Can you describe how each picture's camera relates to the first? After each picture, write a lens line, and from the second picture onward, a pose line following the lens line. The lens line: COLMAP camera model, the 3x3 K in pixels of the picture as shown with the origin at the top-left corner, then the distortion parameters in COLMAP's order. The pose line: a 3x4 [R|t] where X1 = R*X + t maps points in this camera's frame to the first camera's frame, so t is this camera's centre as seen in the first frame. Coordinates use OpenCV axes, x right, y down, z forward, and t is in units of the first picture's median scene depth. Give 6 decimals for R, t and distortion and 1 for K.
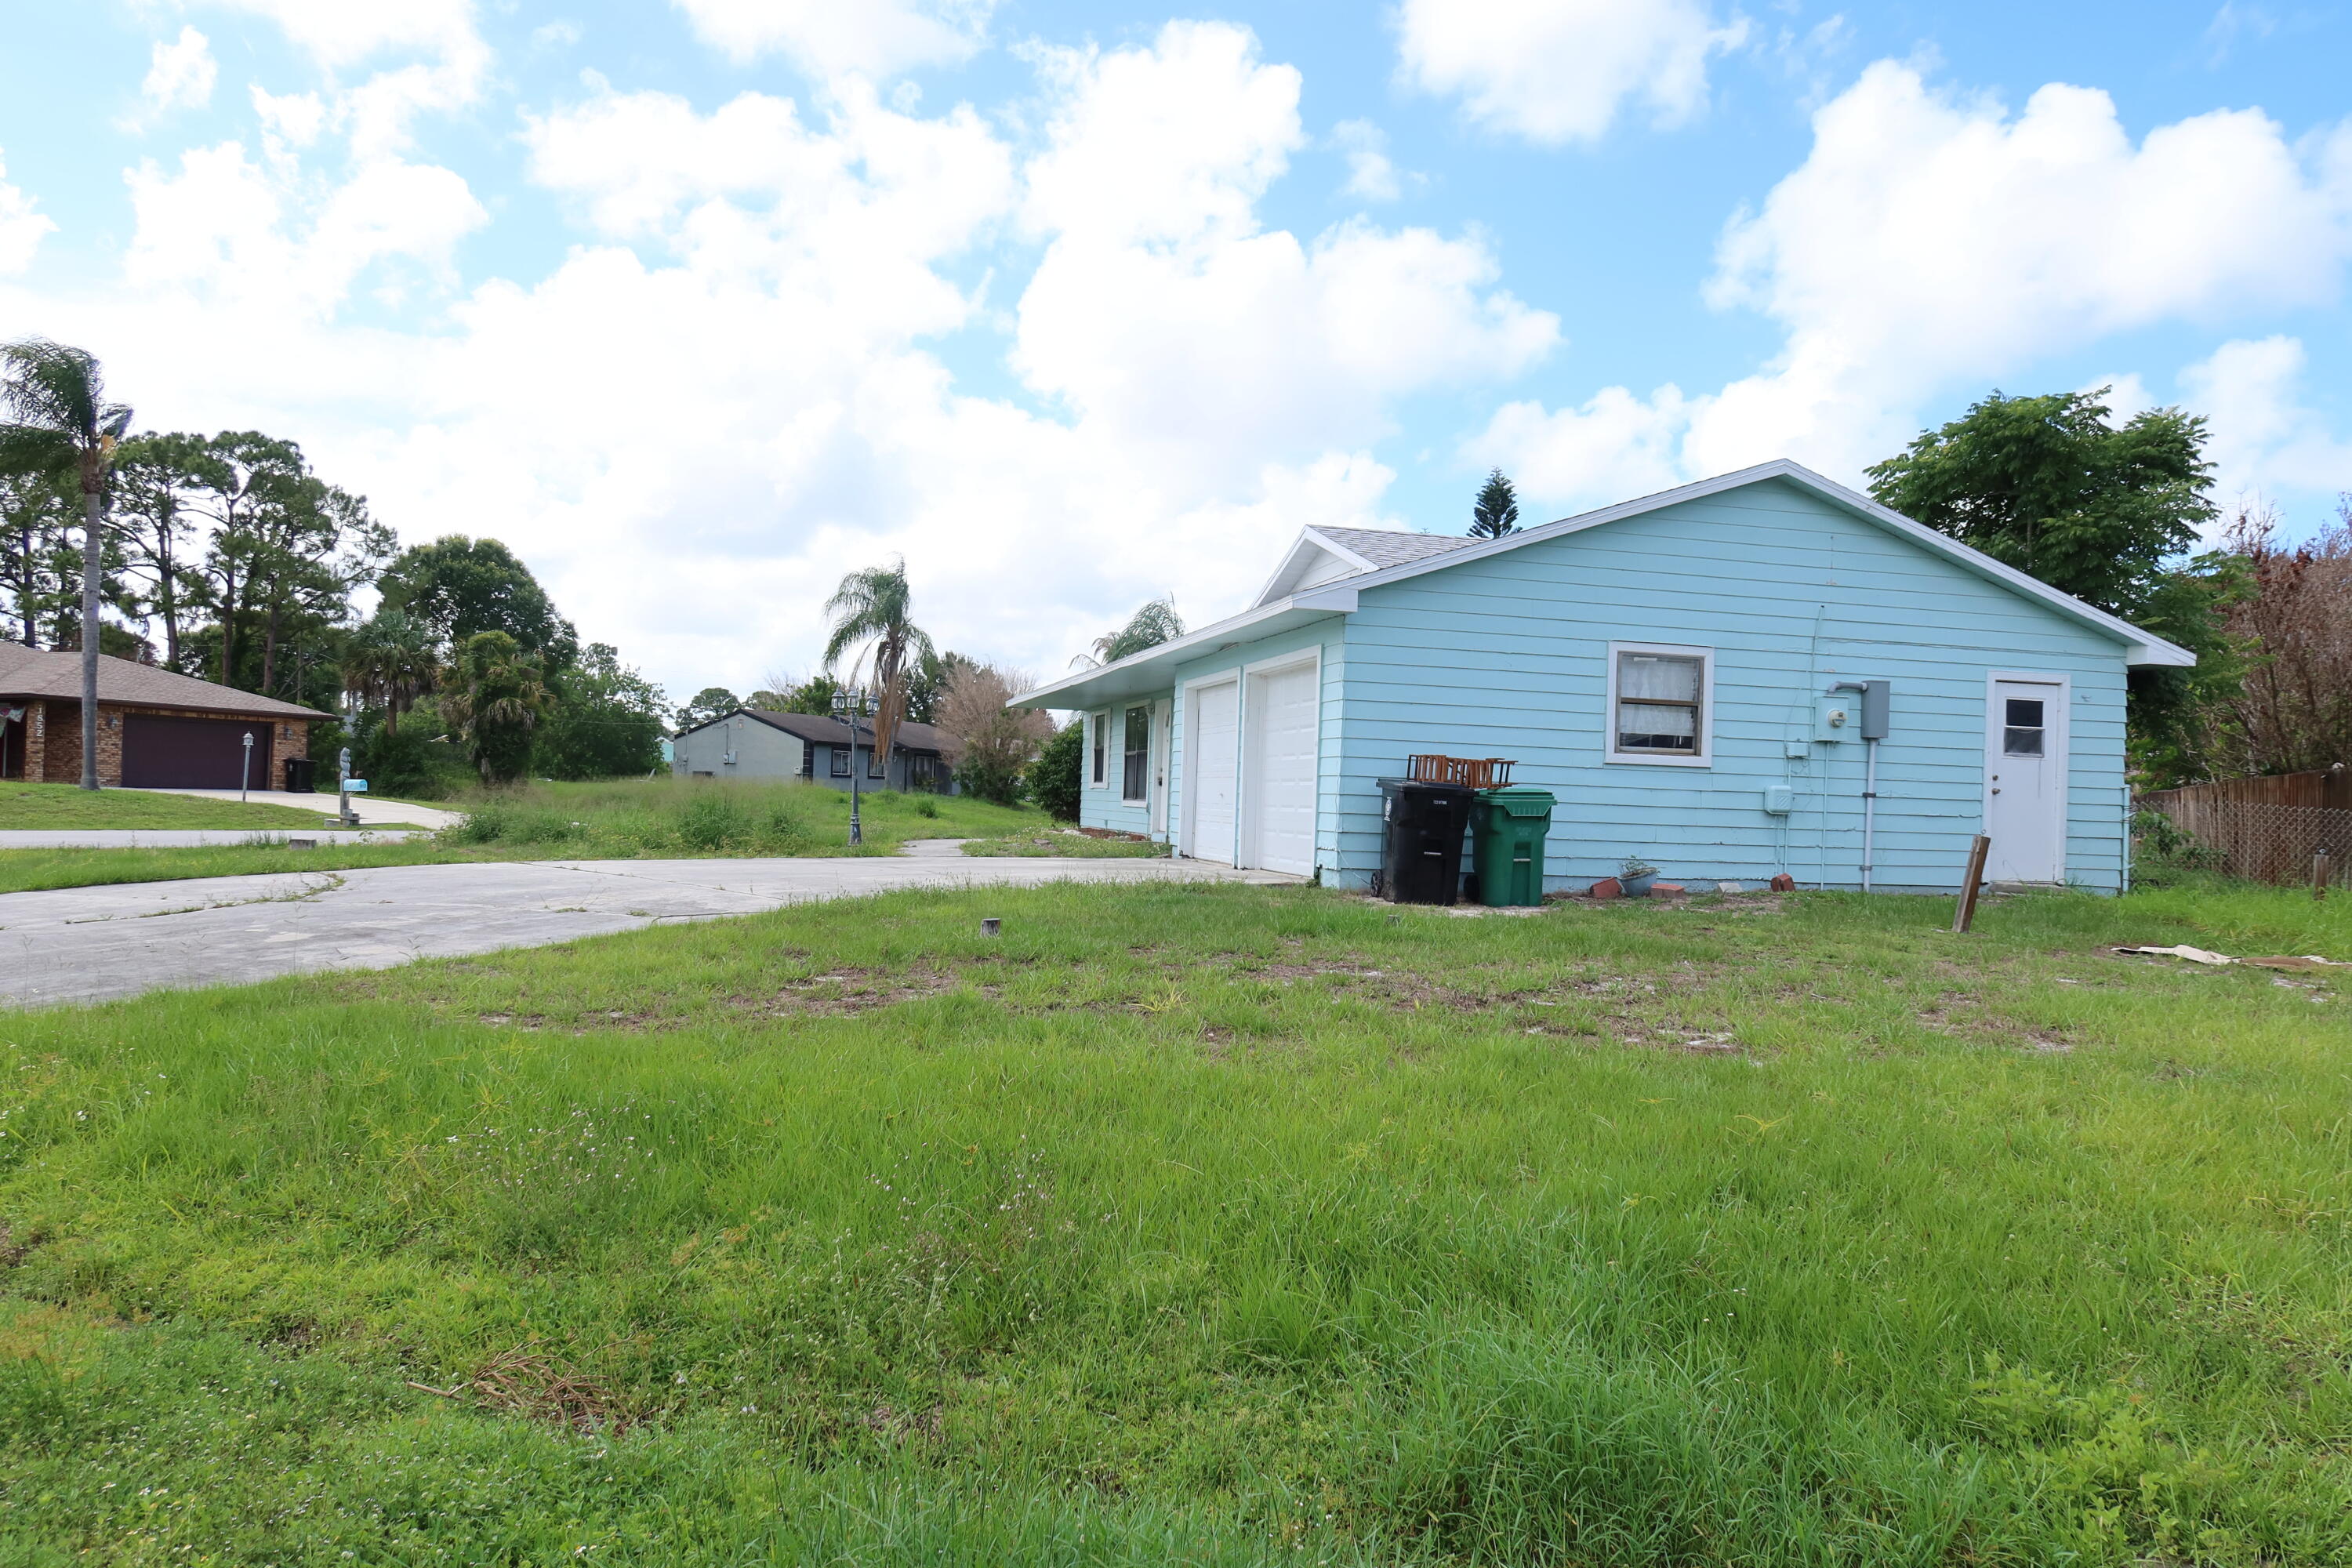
lens RADIAL K [[1610.8, 0, 1161.6], [0, 1610.8, 806.5], [0, 0, 1]] dist [-0.029676, 0.011696]
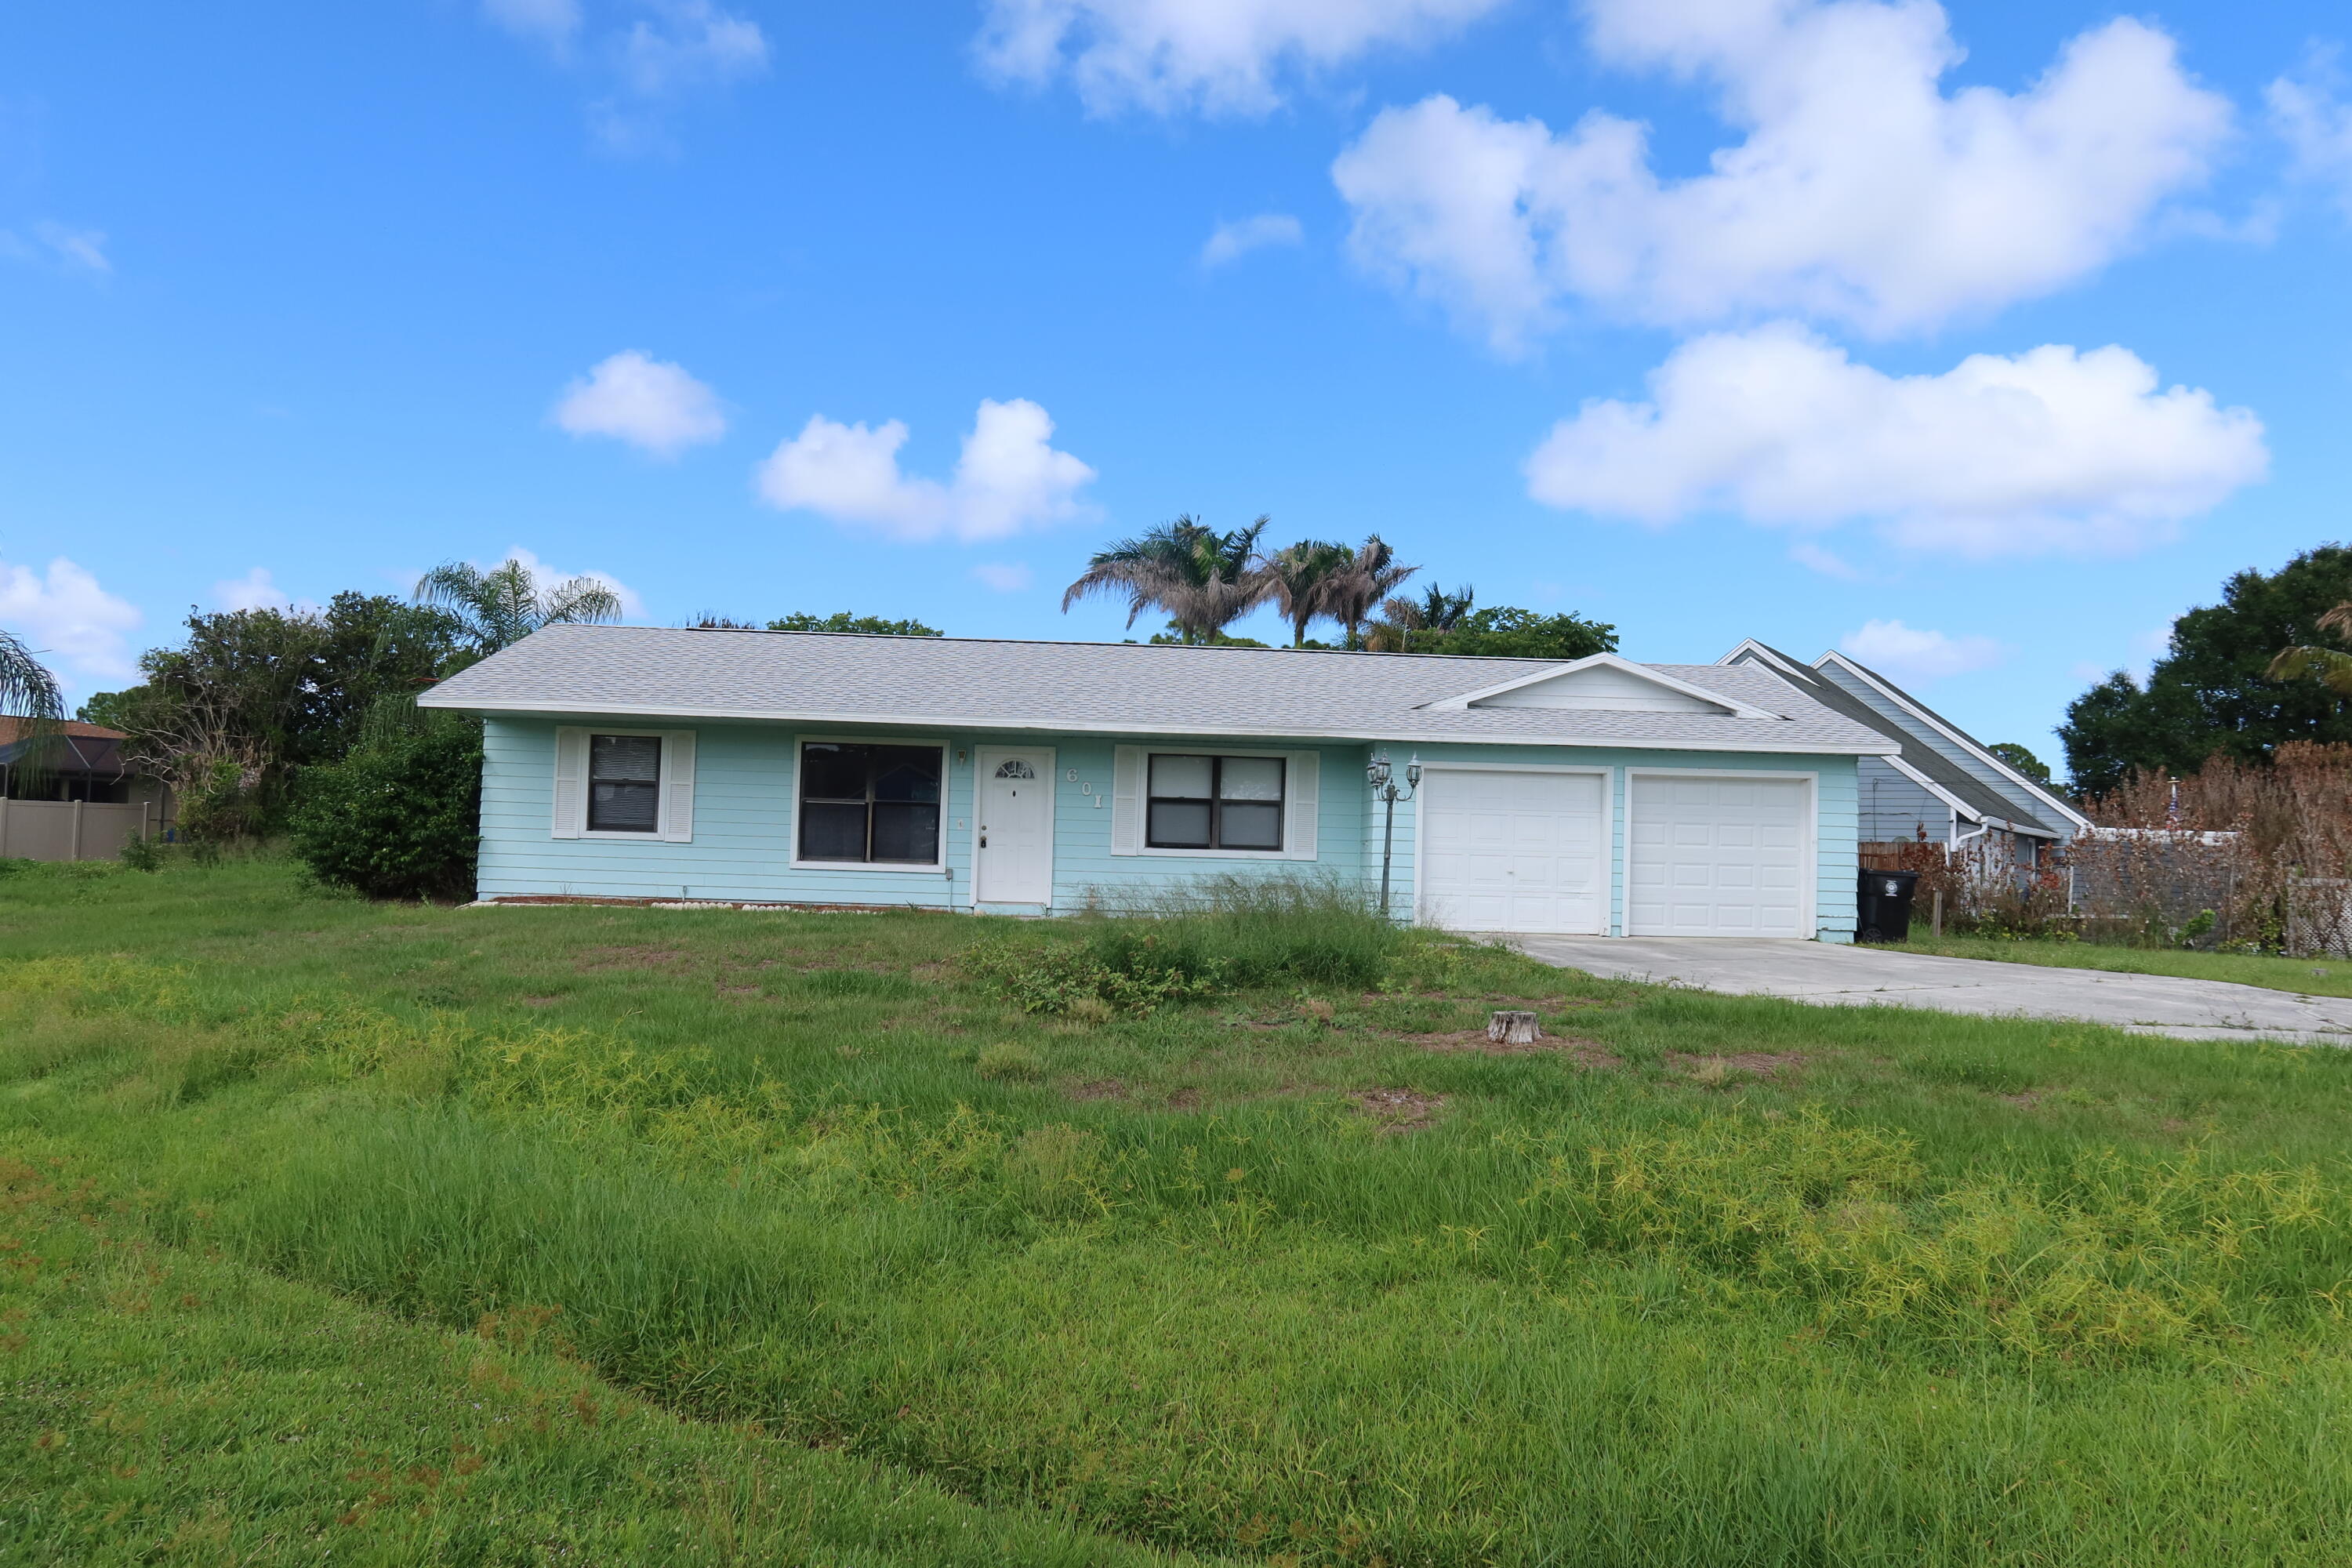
lens RADIAL K [[1610.8, 0, 1161.6], [0, 1610.8, 806.5], [0, 0, 1]] dist [-0.029676, 0.011696]
pose [[0.172151, 0.008377, 0.985035, -1.265606], [-0.016554, 0.999847, -0.005609, -0.048091], [-0.984931, -0.015341, 0.172264, 1.210552]]
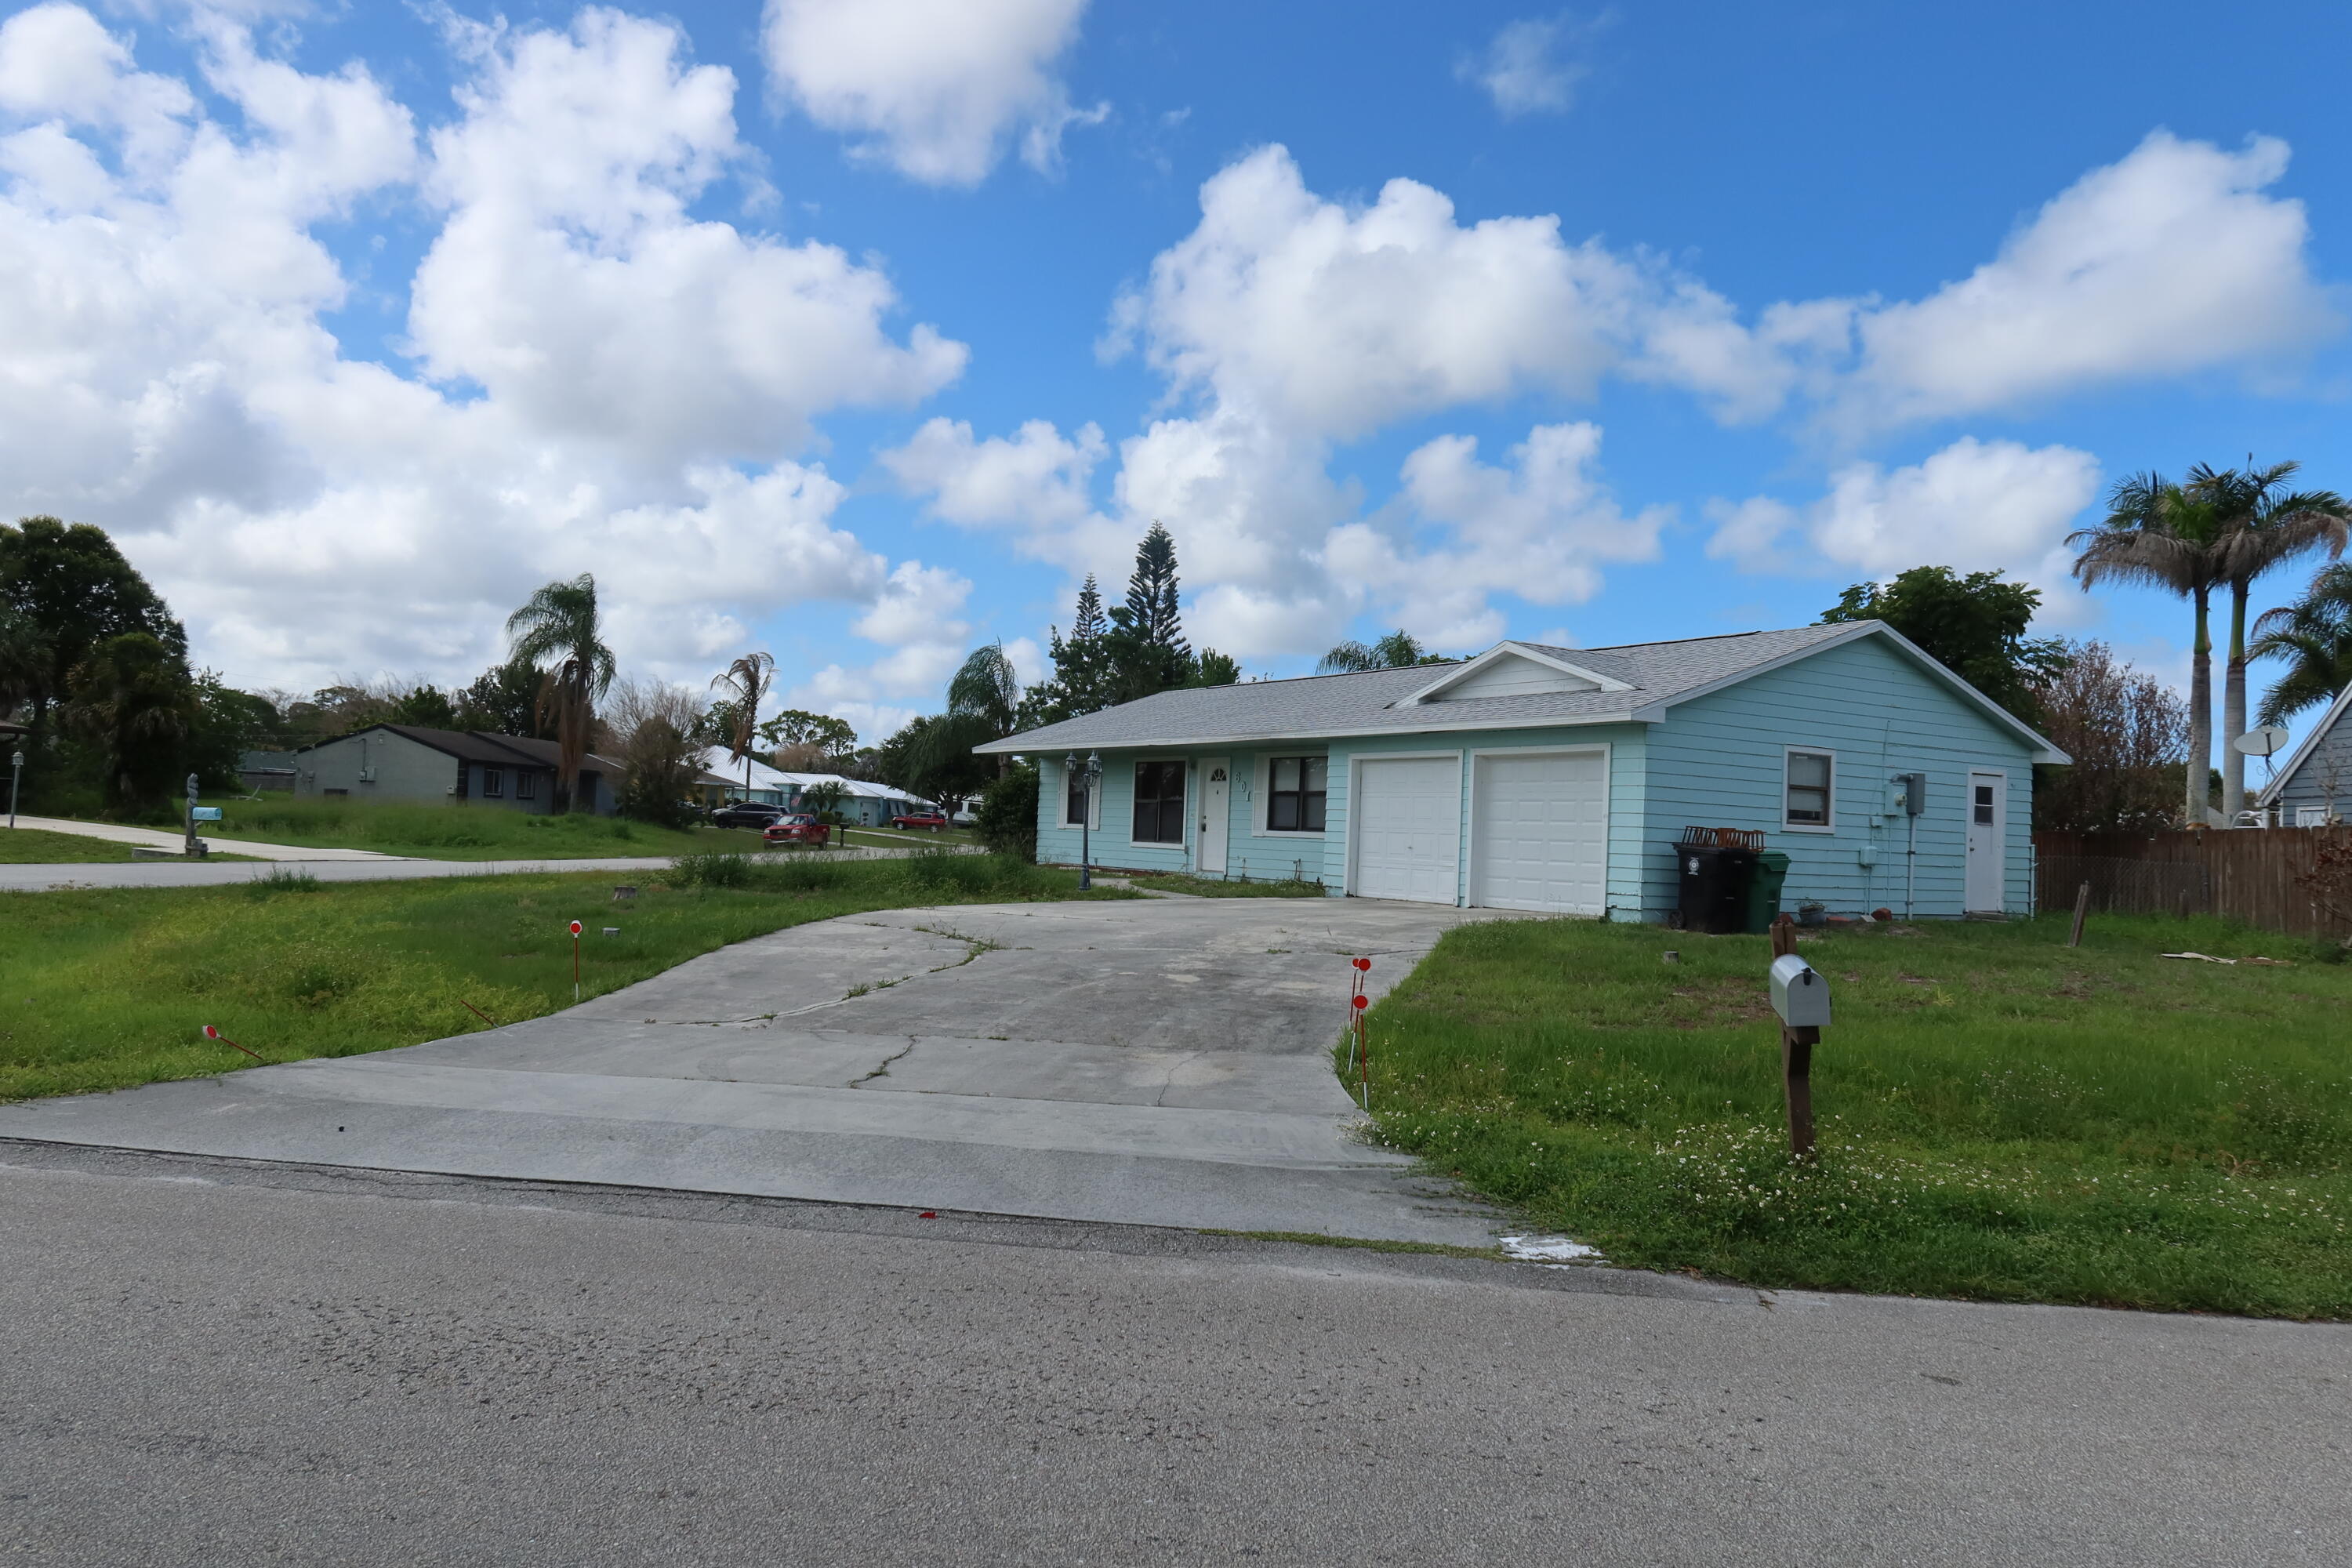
lens RADIAL K [[1610.8, 0, 1161.6], [0, 1610.8, 806.5], [0, 0, 1]] dist [-0.029676, 0.011696]
pose [[0.949057, 0.009801, 0.314952, -0.625723], [-0.006537, 0.999913, -0.011420, -0.026556], [-0.315036, 0.008779, 0.949039, -0.150082]]
